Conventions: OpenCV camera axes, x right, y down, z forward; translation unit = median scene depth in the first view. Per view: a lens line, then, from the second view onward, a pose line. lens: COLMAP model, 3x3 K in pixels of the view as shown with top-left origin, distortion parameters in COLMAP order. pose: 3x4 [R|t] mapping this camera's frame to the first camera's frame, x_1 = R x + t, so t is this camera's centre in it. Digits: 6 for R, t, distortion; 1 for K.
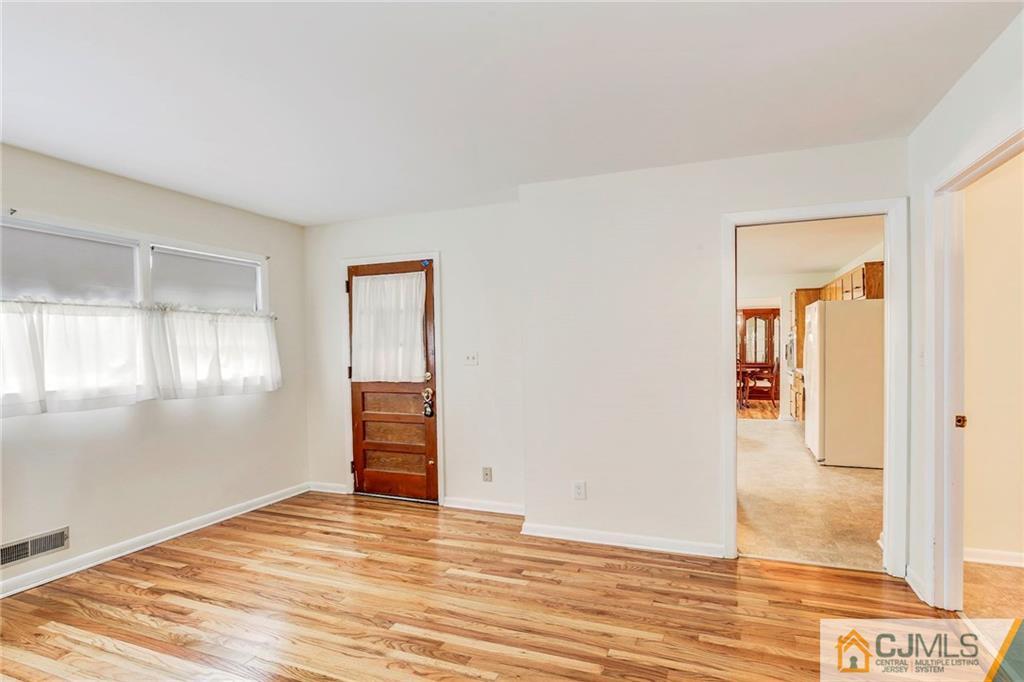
lens RADIAL K [[465.8, 0, 507.9], [0, 465.8, 348.8], [0, 0, 1]] dist [-0.016810, 0.004082]
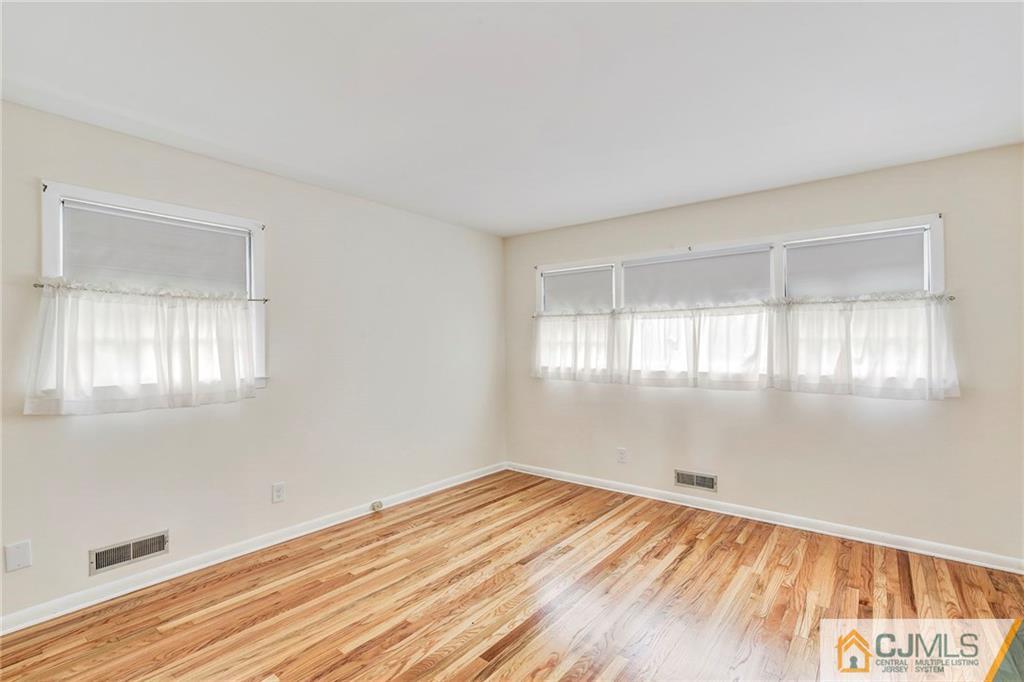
lens RADIAL K [[465.8, 0, 508.1], [0, 465.8, 339.2], [0, 0, 1]] dist [-0.016810, 0.004082]
pose [[-0.241816, -0.006077, -0.970303, 0.431725], [0.001214, 0.999978, -0.006565, 0.000996], [0.970321, -0.002765, -0.241803, 0.660178]]
